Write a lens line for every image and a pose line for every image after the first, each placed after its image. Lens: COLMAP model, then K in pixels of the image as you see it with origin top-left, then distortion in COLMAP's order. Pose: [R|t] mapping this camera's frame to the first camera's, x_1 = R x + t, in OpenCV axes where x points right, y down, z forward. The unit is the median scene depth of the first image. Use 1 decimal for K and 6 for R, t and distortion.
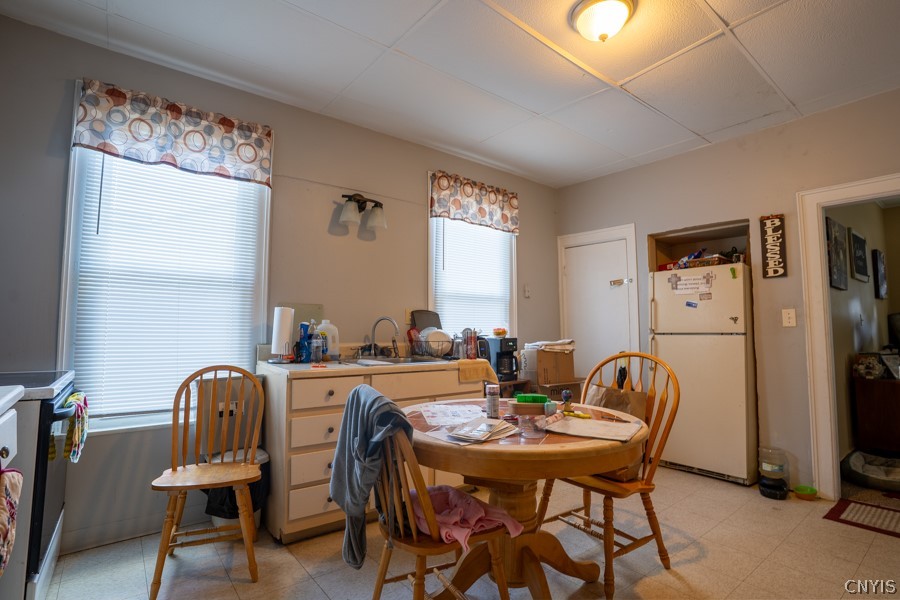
lens RADIAL K [[444.6, 0, 450.0], [0, 444.6, 300.0], [0, 0, 1]] dist [-0.077814, 0.038183]
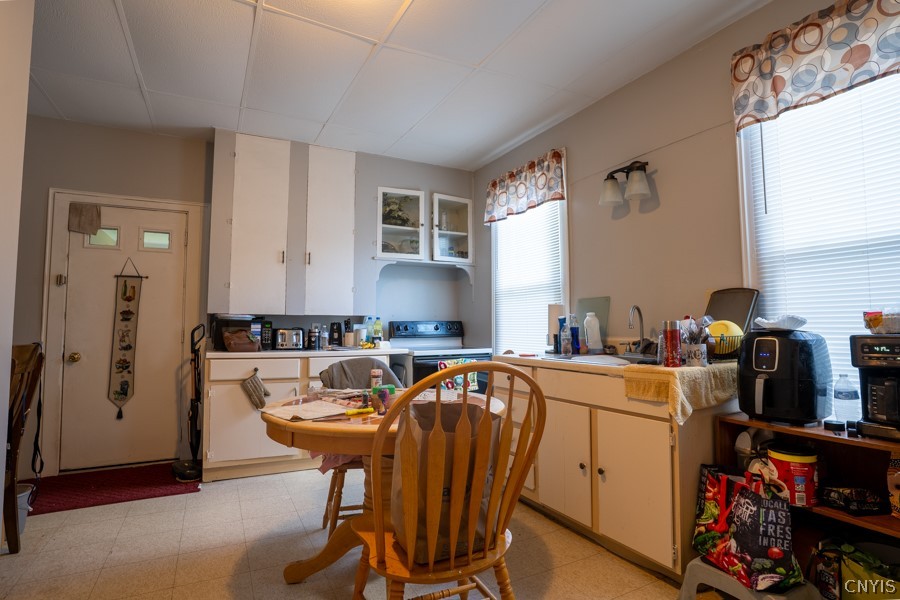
lens RADIAL K [[444.6, 0, 450.0], [0, 444.6, 300.0], [0, 0, 1]] dist [-0.077814, 0.038183]
pose [[-0.162068, -0.060257, -0.984938, 0.744247], [0.076736, 0.994342, -0.073459, 0.065782], [0.983791, -0.087486, -0.156527, 0.856833]]
